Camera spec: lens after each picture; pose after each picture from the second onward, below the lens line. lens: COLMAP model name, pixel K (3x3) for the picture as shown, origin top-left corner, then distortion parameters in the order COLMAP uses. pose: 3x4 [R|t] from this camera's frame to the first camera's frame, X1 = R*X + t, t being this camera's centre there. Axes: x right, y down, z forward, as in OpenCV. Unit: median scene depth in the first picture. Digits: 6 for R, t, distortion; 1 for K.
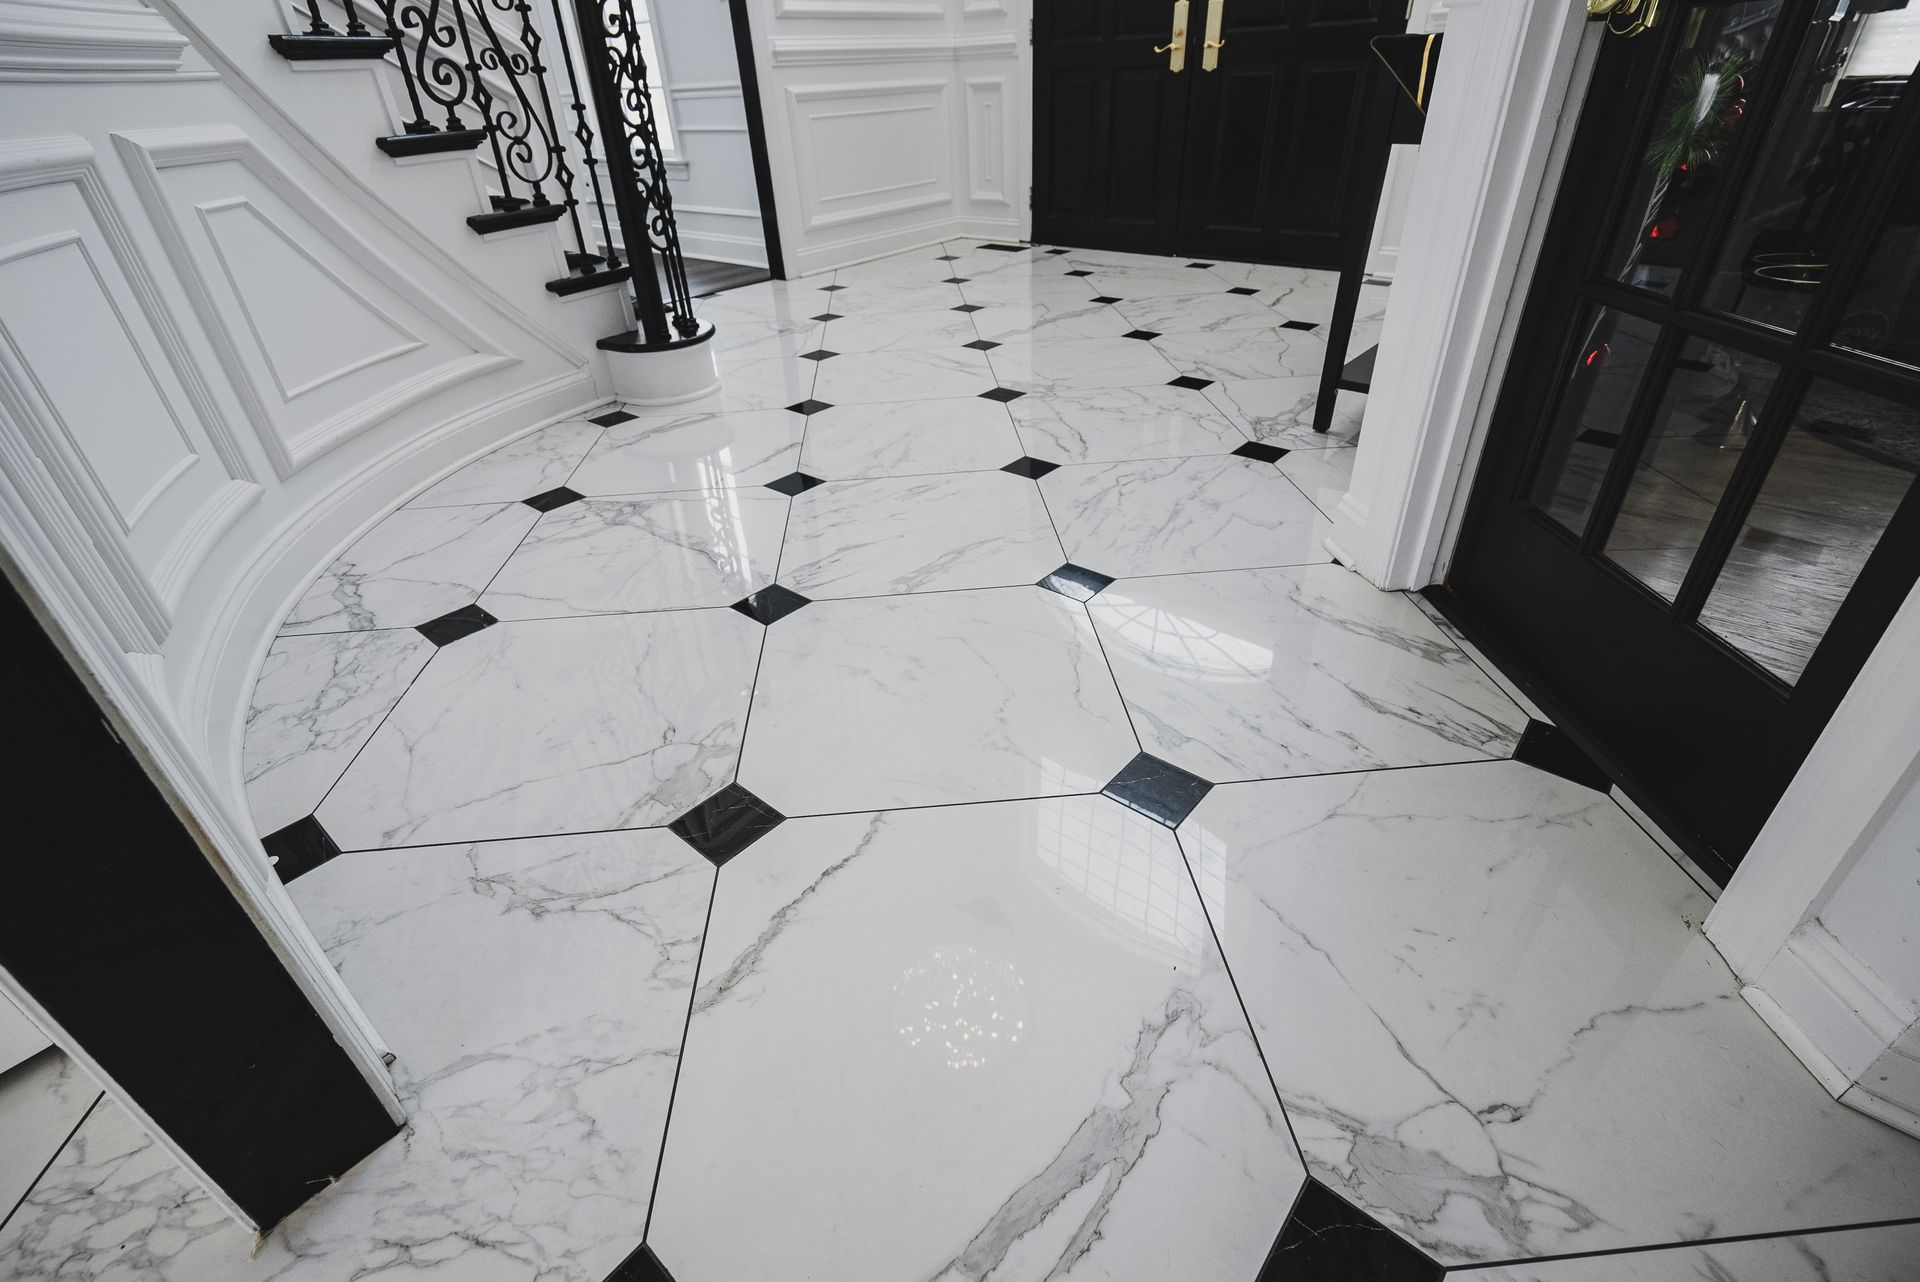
lens RADIAL K [[872.5, 0, 959.0], [0, 872.5, 638.9], [0, 0, 1]] dist [-0.006611, 0.002780]
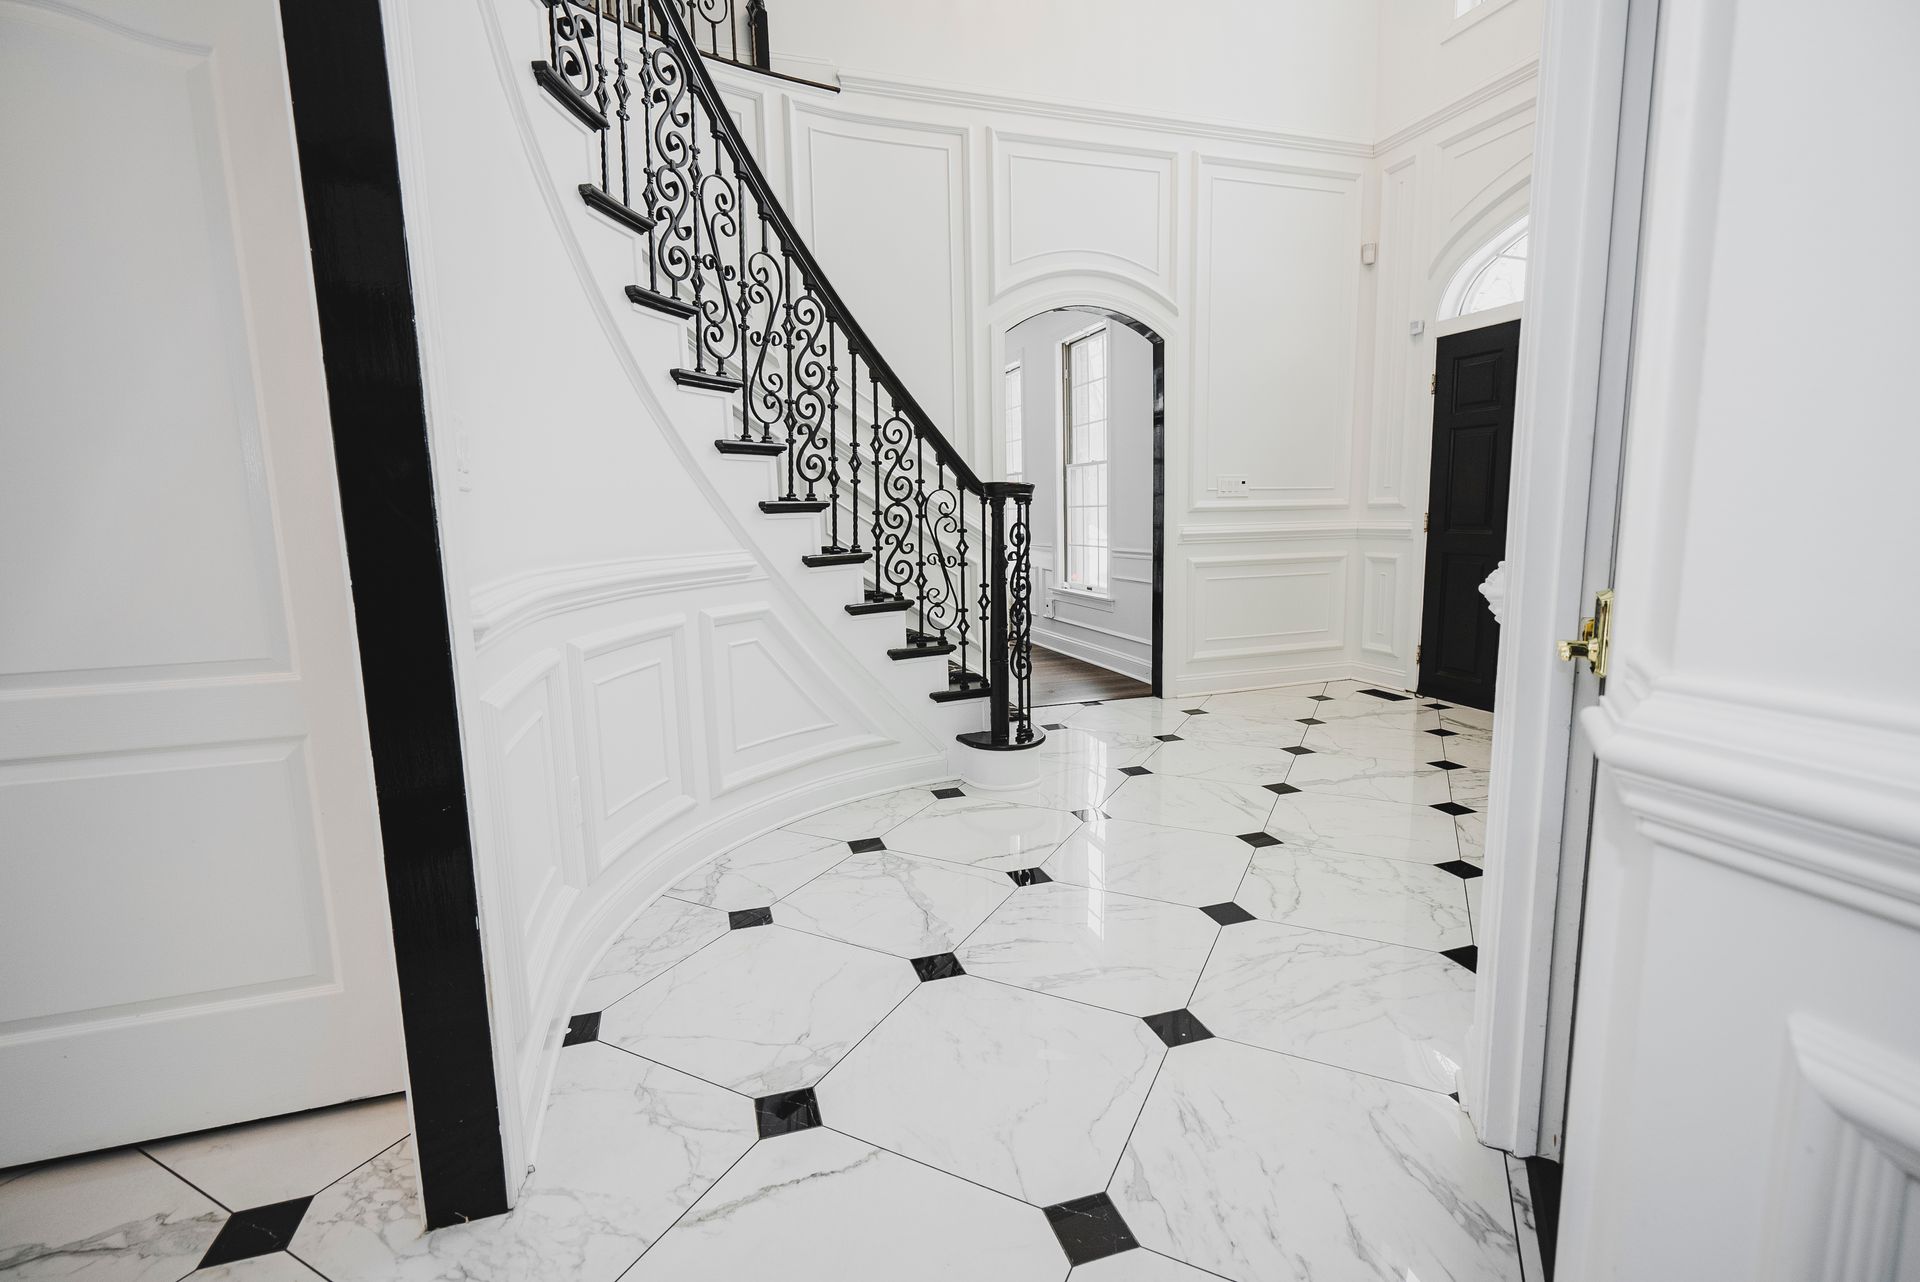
lens RADIAL K [[868.7, 0, 954.8], [0, 868.7, 639.6], [0, 0, 1]] dist [-0.002216, 0.001629]
pose [[0.850042, 0.098541, -0.517415, 0.316043], [-0.298542, 0.899447, -0.319166, -0.054748], [0.433937, 0.425775, 0.793987, -0.156692]]
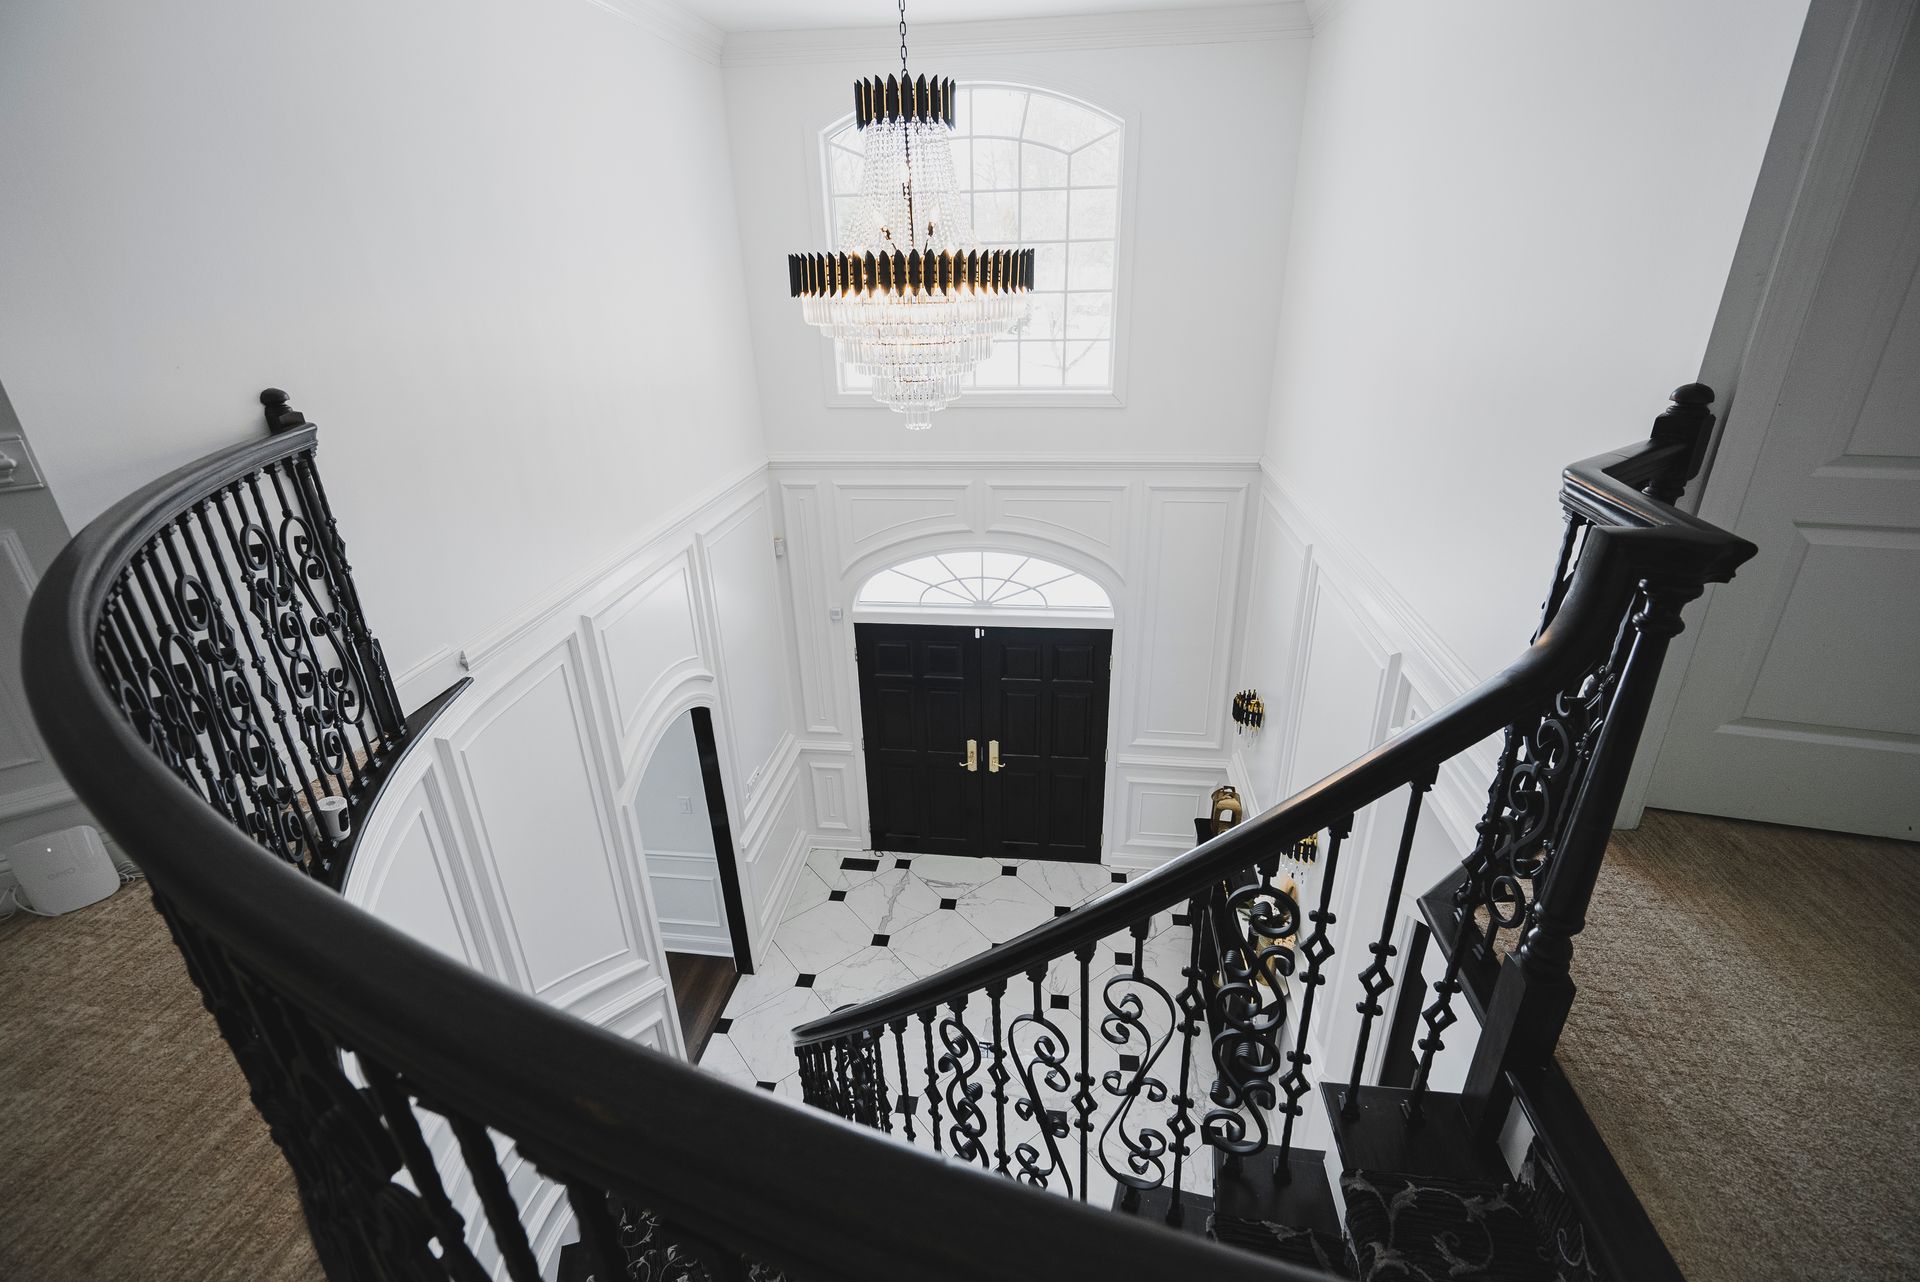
lens RADIAL K [[870.5, 0, 963.4], [0, 870.5, 639.1], [0, 0, 1]] dist [-0.000399, 0.000343]
pose [[0.835643, -0.200413, 0.511405, -0.990440], [0.289706, 0.951838, -0.100371, -1.318043], [-0.466659, 0.232032, 0.853458, -0.794777]]
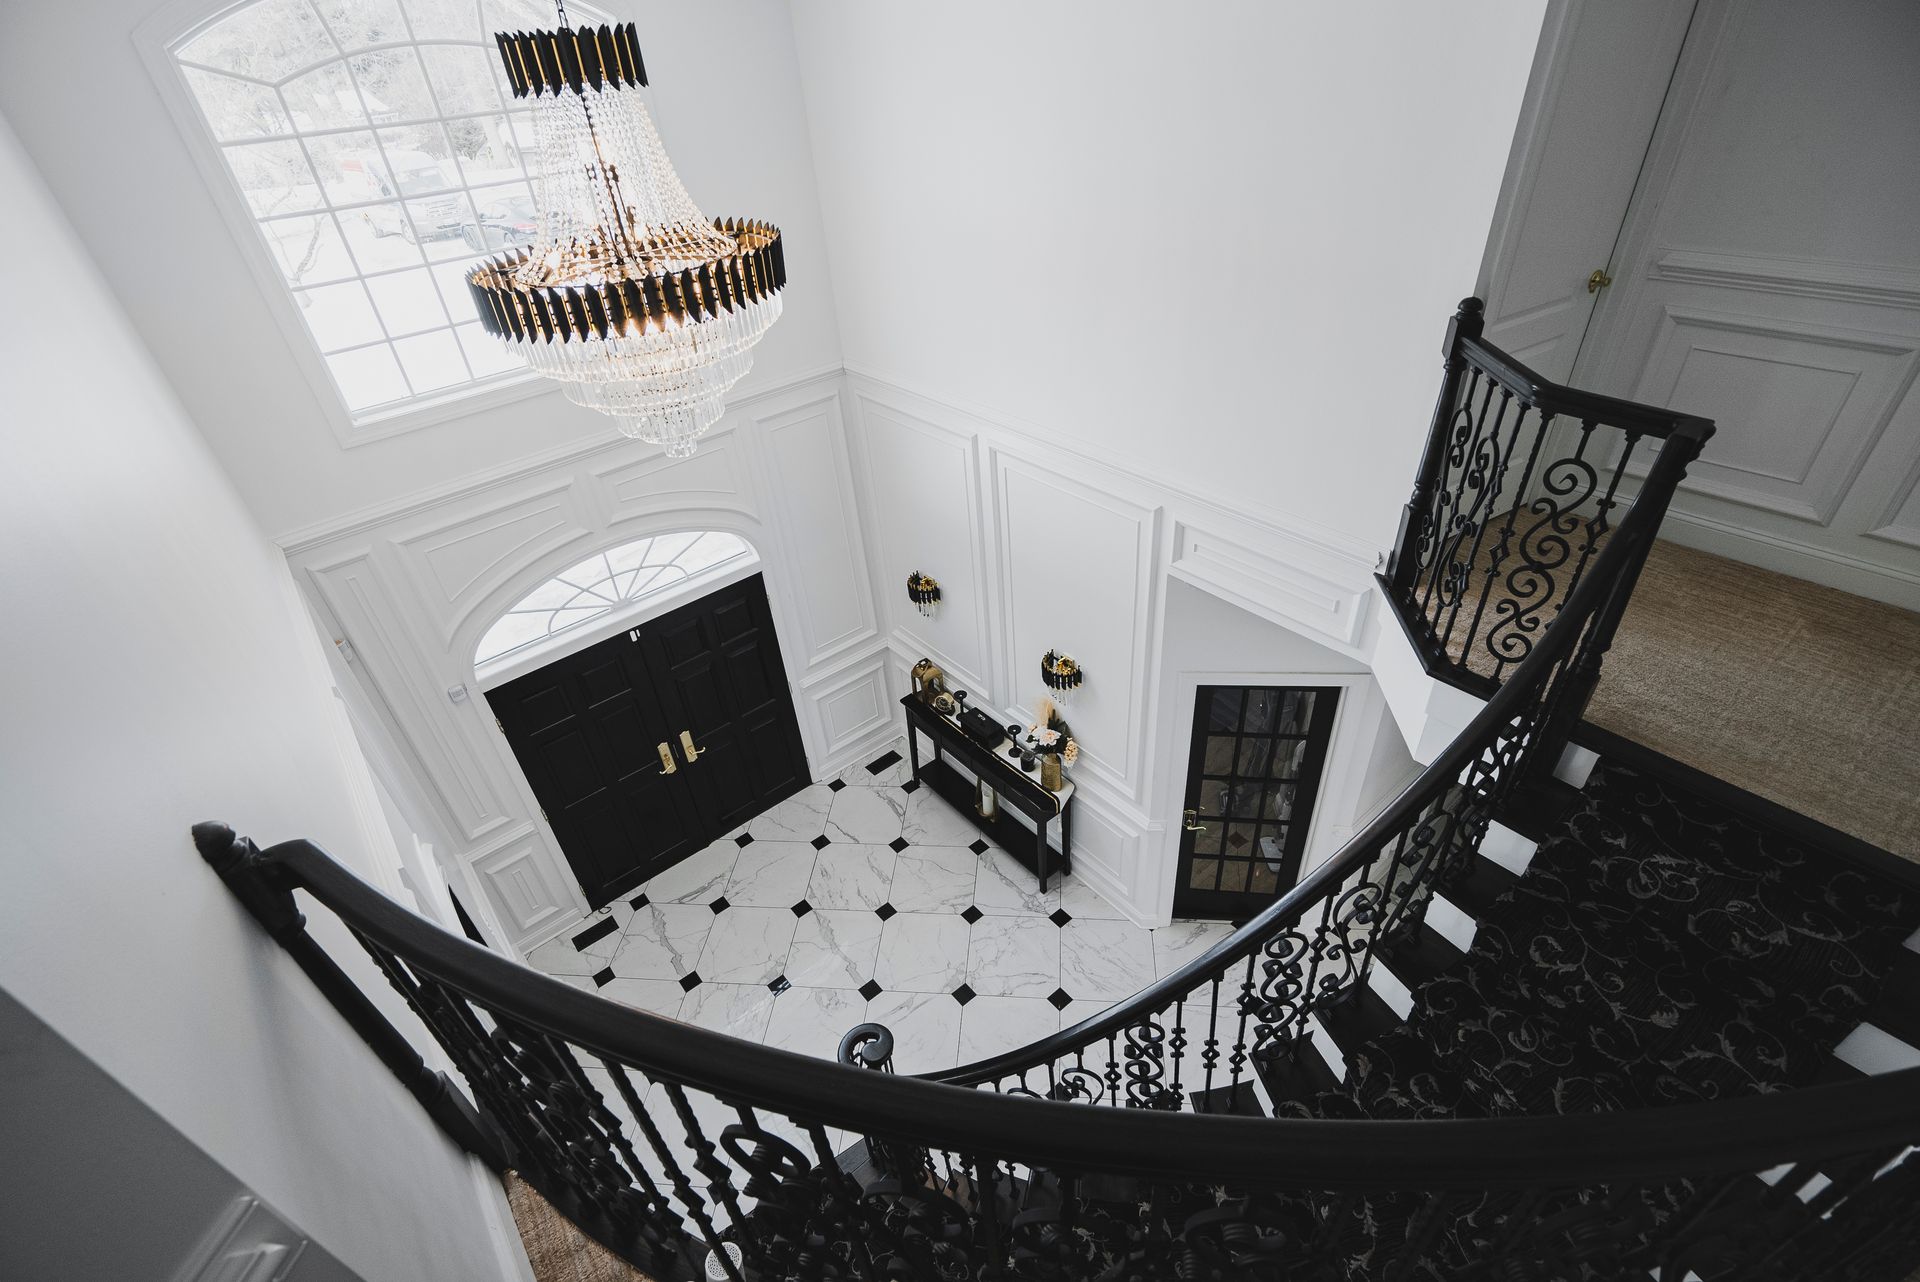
lens RADIAL K [[868.7, 0, 954.8], [0, 868.7, 639.6], [0, 0, 1]] dist [-0.002216, 0.001629]
pose [[0.179673, -0.550100, 0.815542, -1.366790], [0.592497, 0.722307, 0.356678, -1.923496], [-0.785280, 0.419121, 0.455711, -0.284945]]
